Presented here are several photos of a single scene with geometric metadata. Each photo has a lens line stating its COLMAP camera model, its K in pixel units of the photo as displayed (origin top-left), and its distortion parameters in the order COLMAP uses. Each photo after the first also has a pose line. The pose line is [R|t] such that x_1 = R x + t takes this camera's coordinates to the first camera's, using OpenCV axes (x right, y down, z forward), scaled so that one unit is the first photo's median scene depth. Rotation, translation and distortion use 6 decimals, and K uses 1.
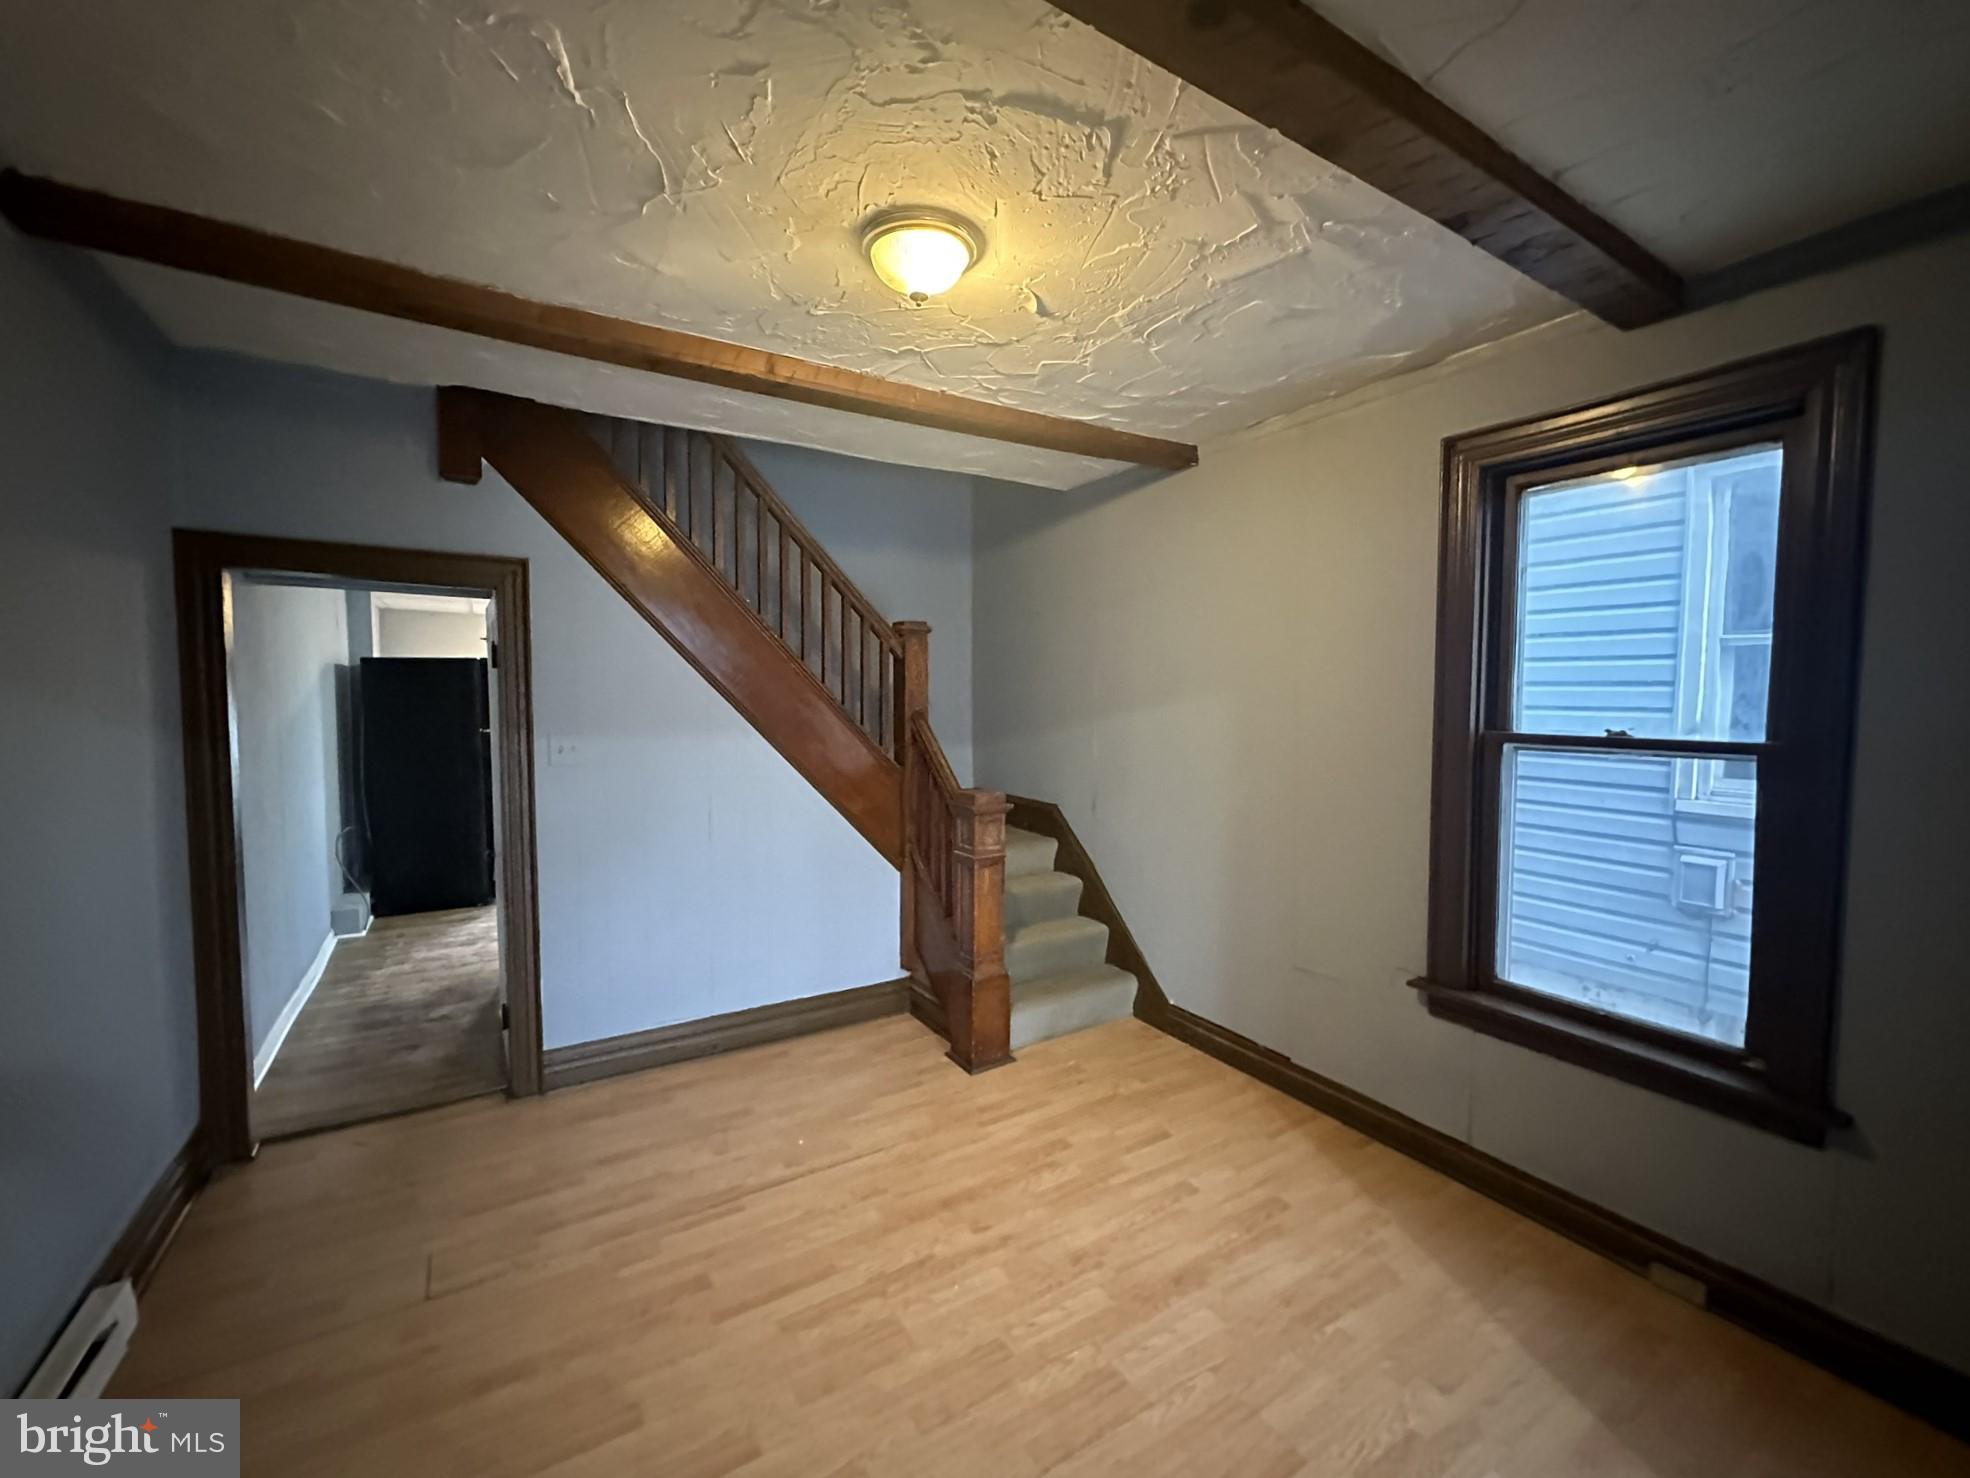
lens RADIAL K [[813.3, 0, 993.7], [0, 813.3, 733.5], [0, 0, 1]] dist [-0.001583, 0.000177]
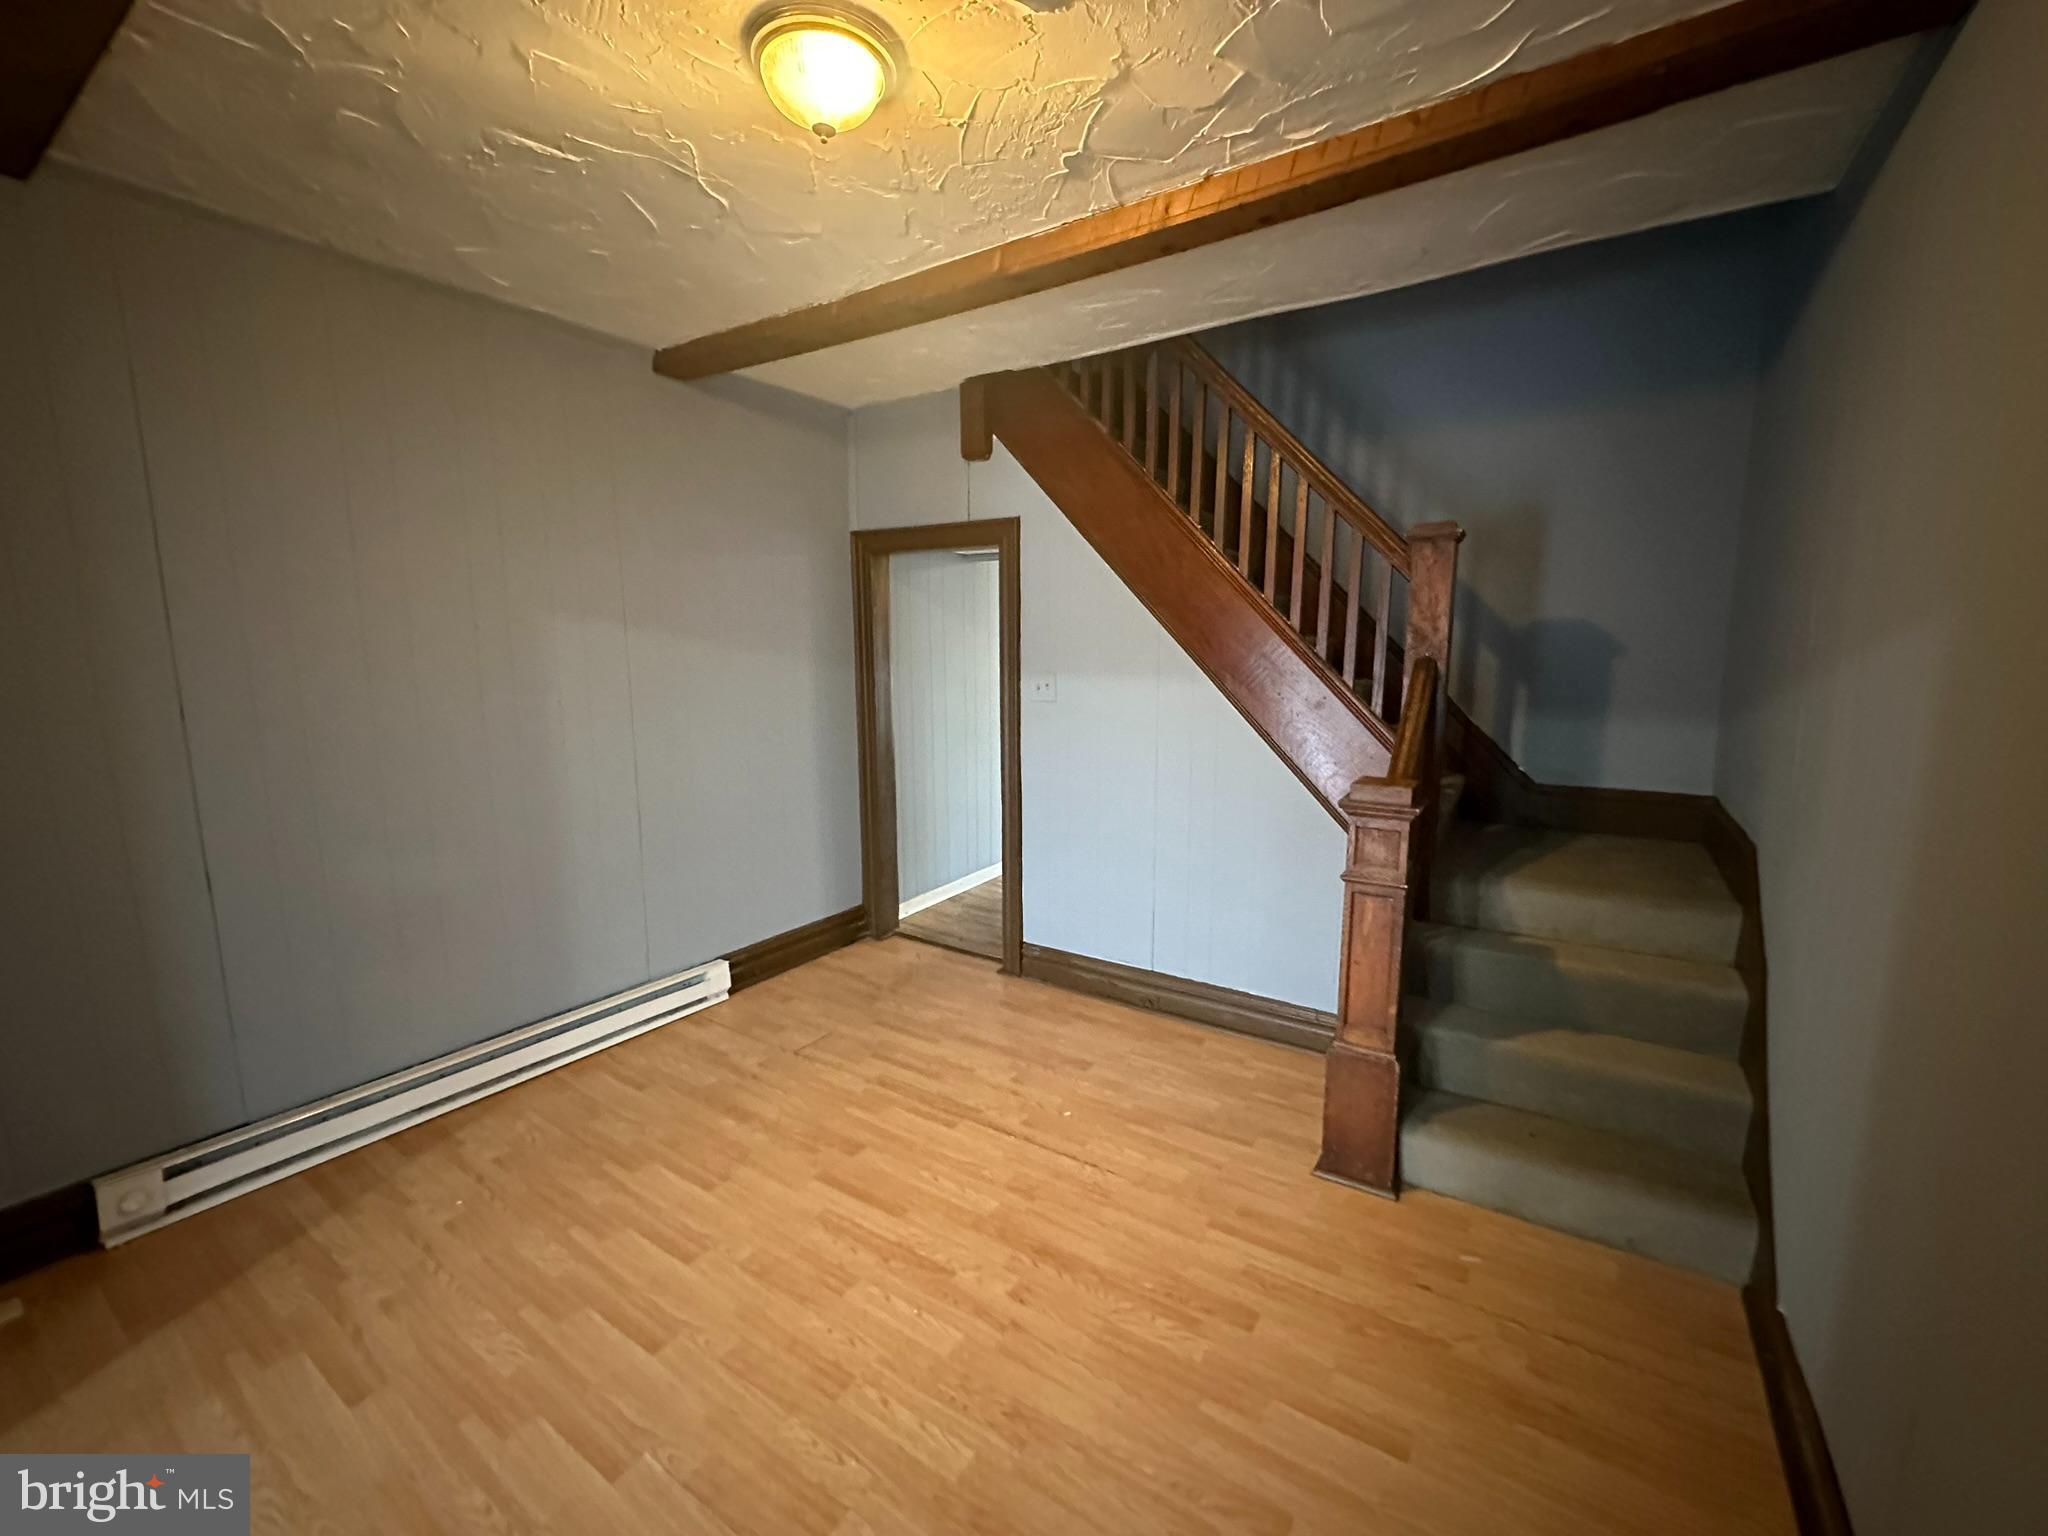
lens RADIAL K [[818.1, 0, 1020.4], [0, 818.1, 766.5], [0, 0, 1]] dist [-0.003704, 0.000401]
pose [[0.416190, 0.130485, -0.899866, 0.543439], [-0.041029, 0.991337, 0.124773, -0.013045], [0.908352, -0.015008, 0.417938, 0.562205]]
